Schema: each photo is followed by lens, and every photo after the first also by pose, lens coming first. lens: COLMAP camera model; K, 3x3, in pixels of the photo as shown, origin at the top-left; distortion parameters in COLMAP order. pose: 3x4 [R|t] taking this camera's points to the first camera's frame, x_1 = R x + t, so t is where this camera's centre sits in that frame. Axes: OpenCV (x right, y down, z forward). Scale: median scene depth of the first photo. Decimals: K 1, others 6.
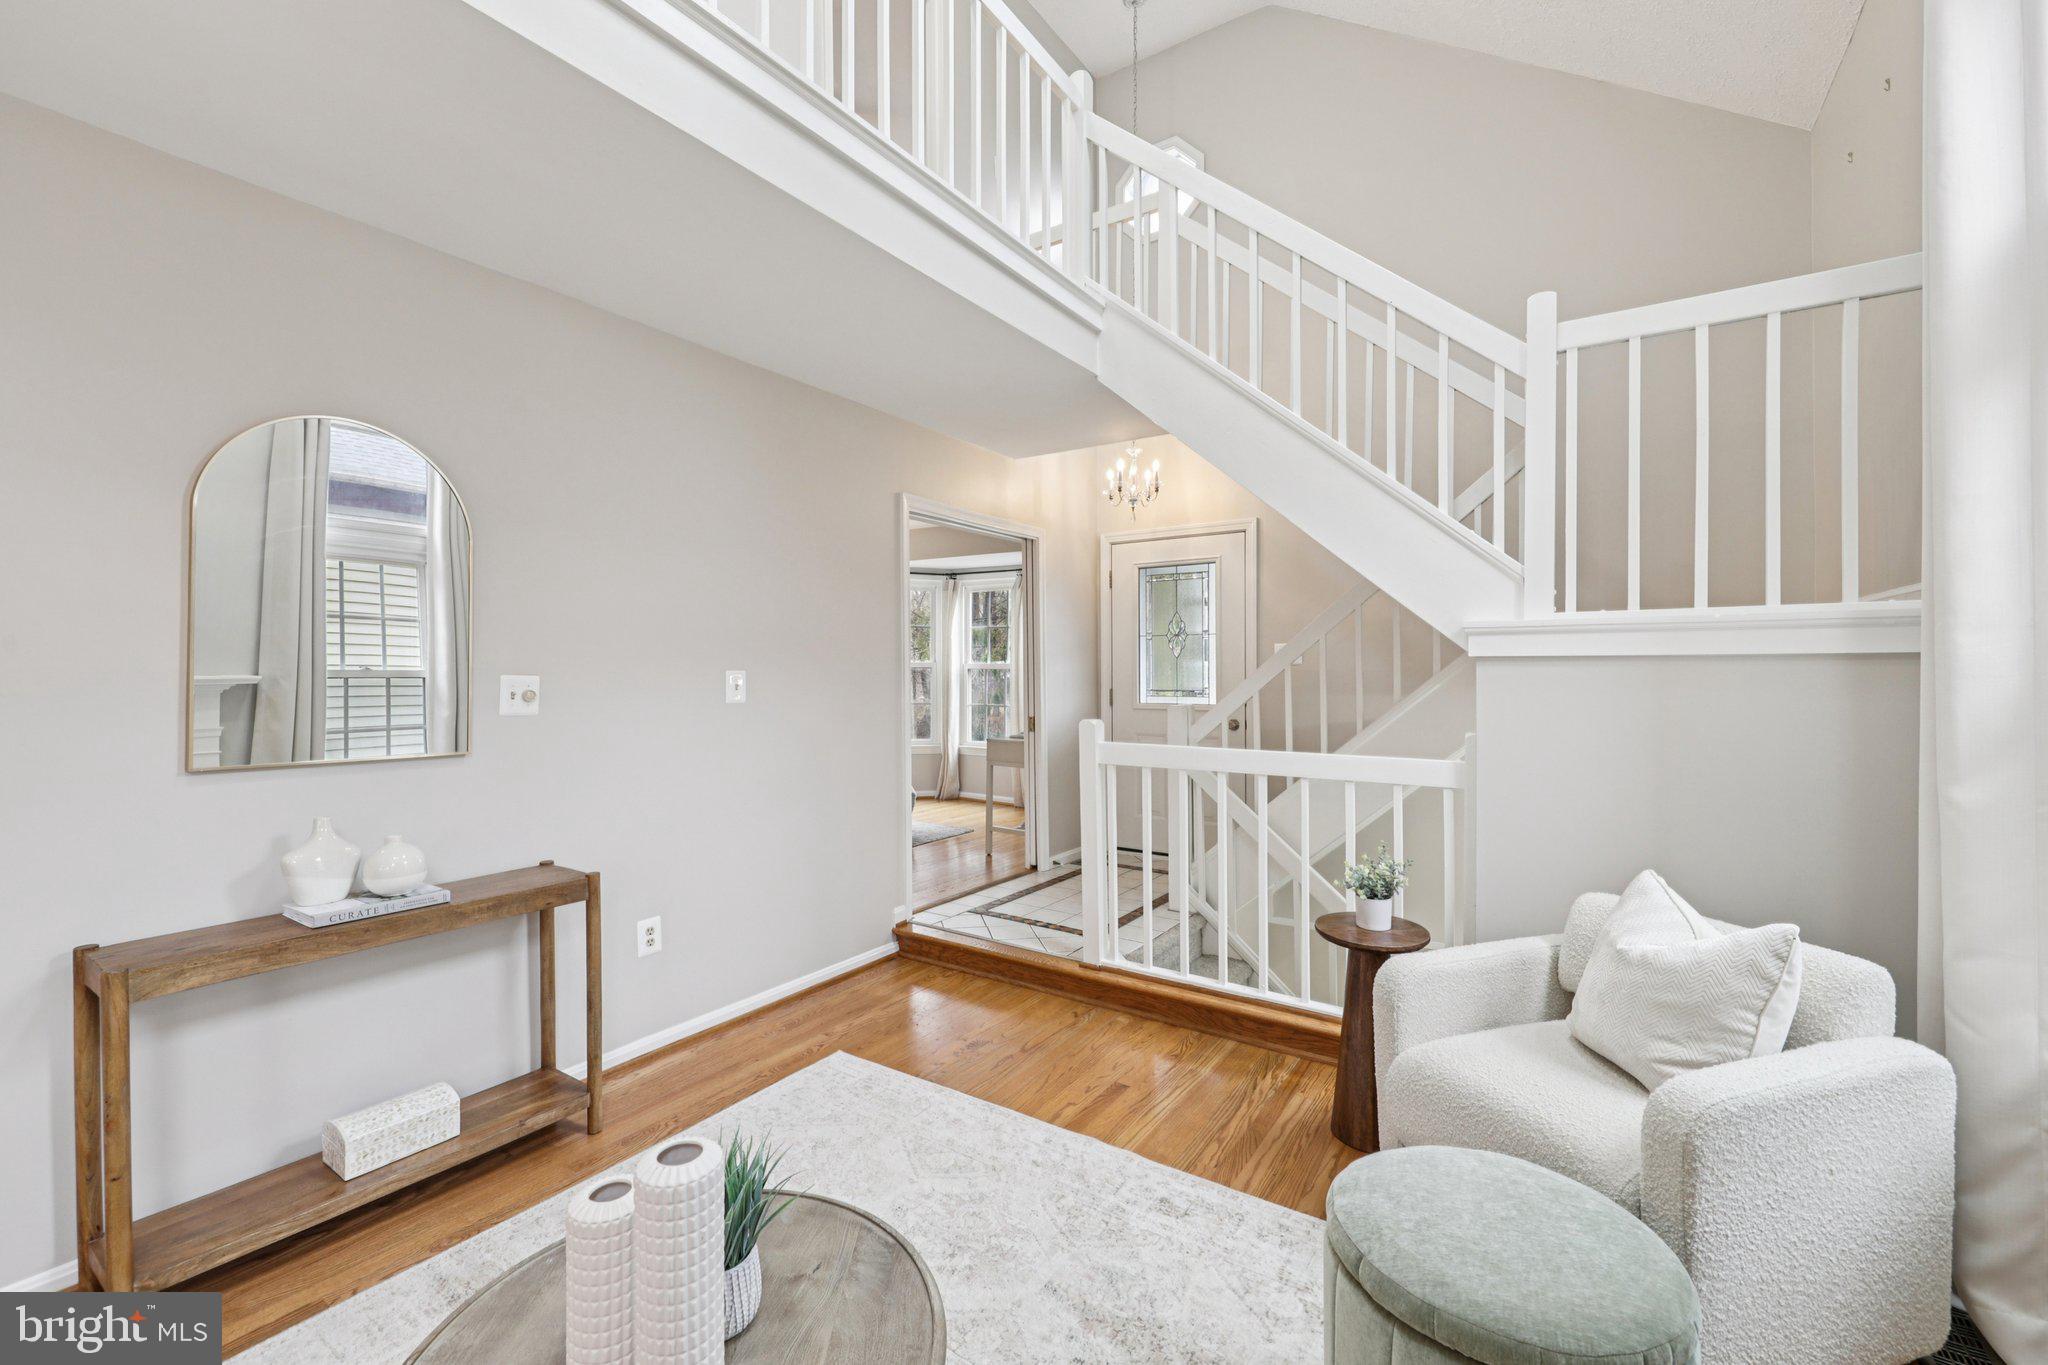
lens RADIAL K [[856.5, 0, 1048.6], [0, 856.5, 670.9], [0, 0, 1]] dist [0.032022, 0.000073]
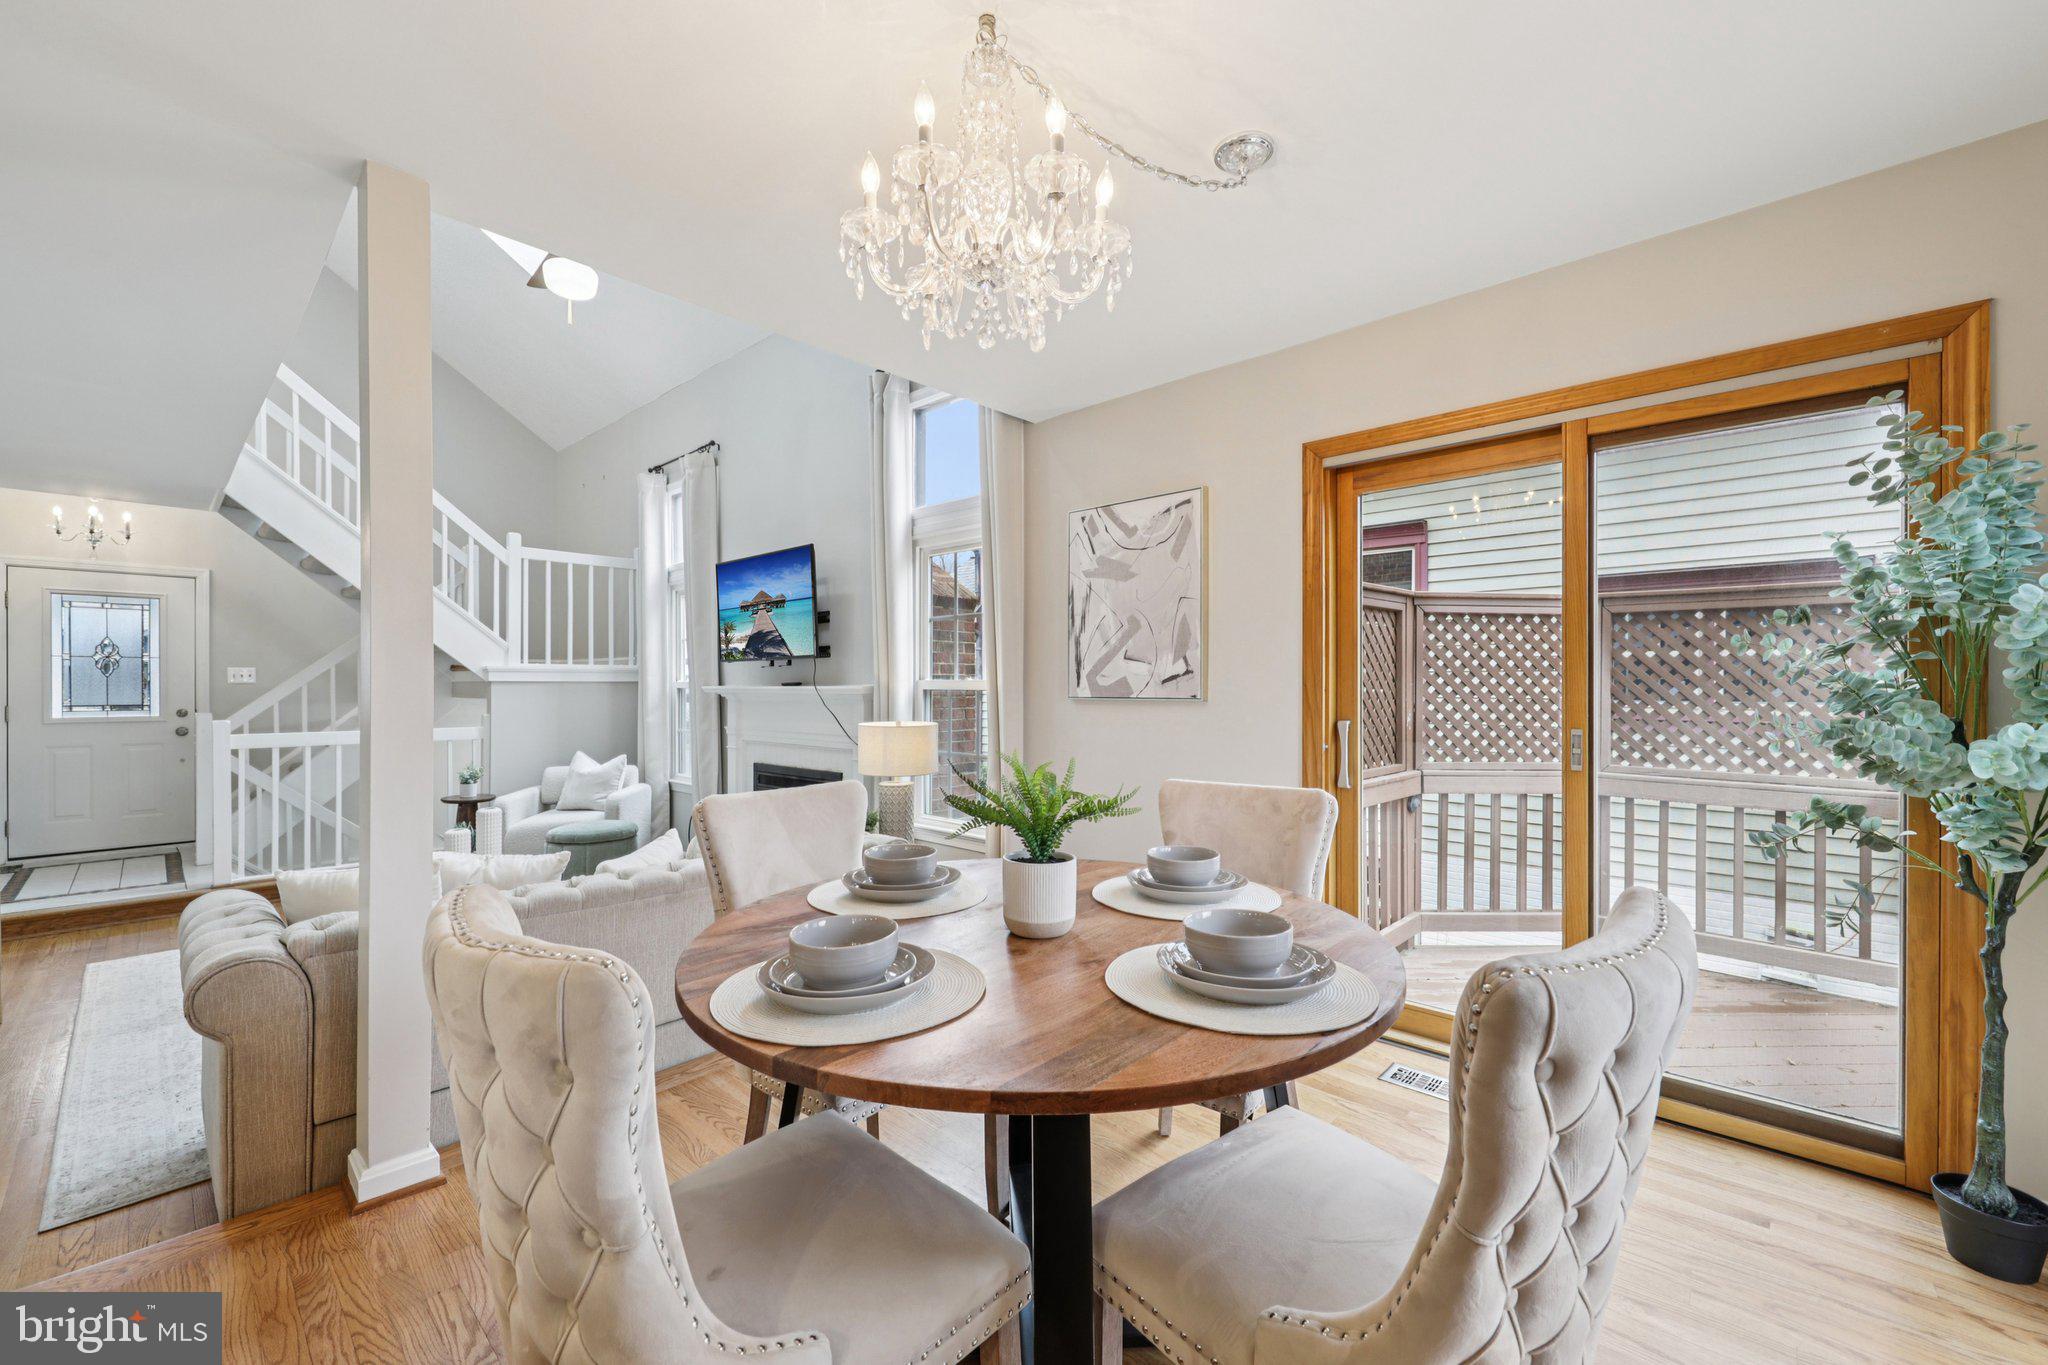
lens RADIAL K [[826.1, 0, 1013.6], [0, 826.1, 680.4], [0, 0, 1]] dist [0.006480, -0.000215]
pose [[0.201399, -0.011878, 0.979437, -1.408806], [0.001717, 0.999929, 0.011773, -0.043977], [-0.979508, -0.000689, 0.201406, -0.827395]]
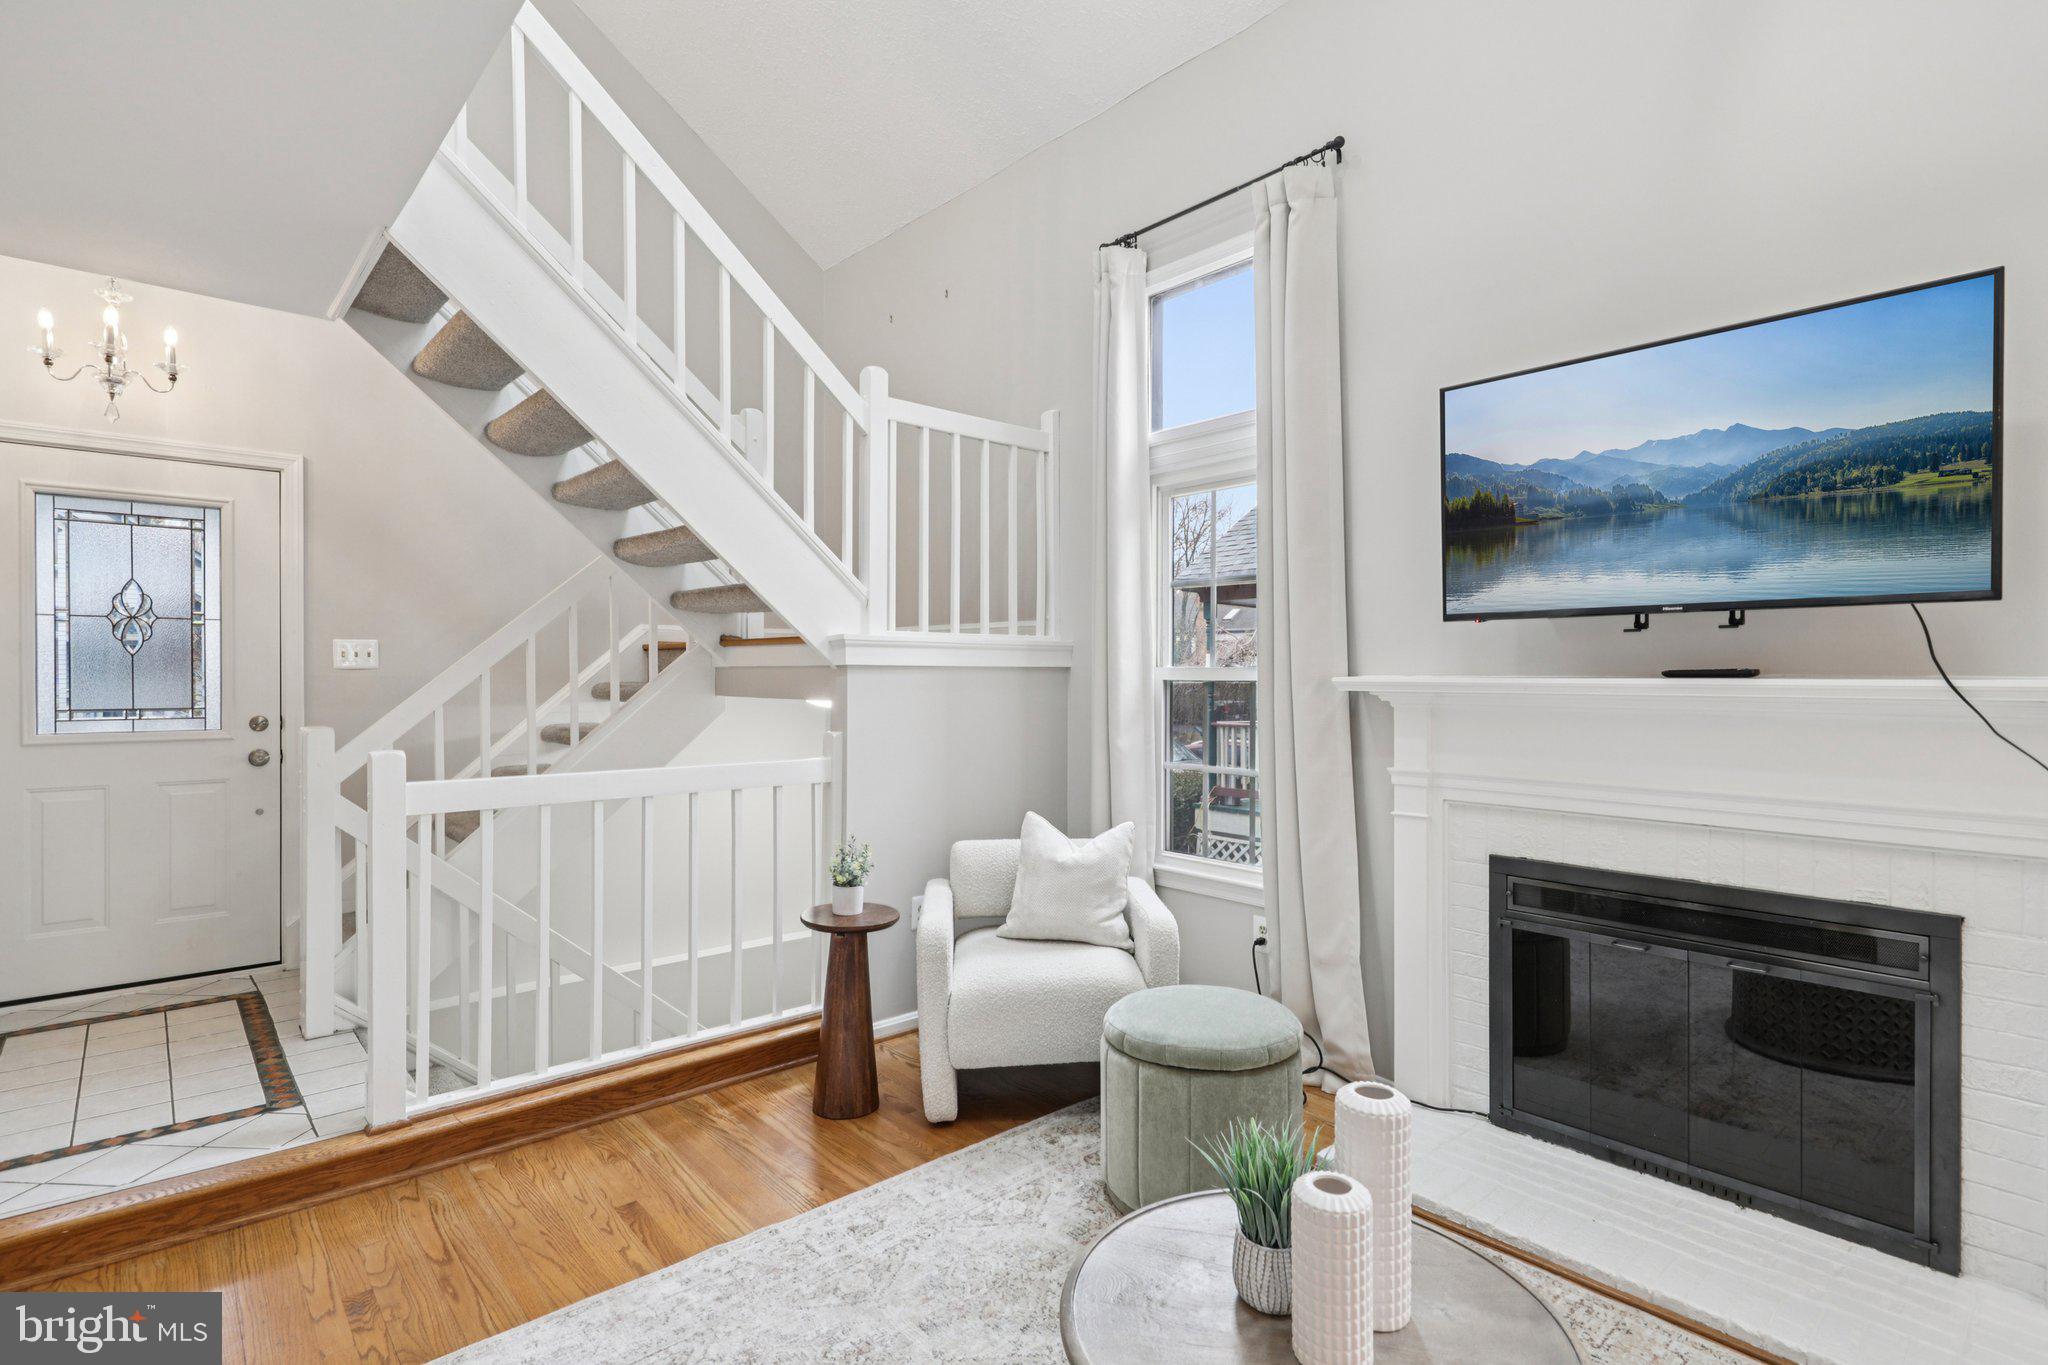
lens RADIAL K [[987.8, 0, 1024.0], [0, 987.8, 682.5], [0, 0, 1]] dist [-0.001209, -0.000039]
pose [[0.276420, -0.015616, 0.960910, -0.698888], [0.000291, 0.999869, 0.016166, -0.013861], [-0.961037, -0.004189, 0.276389, 0.416811]]
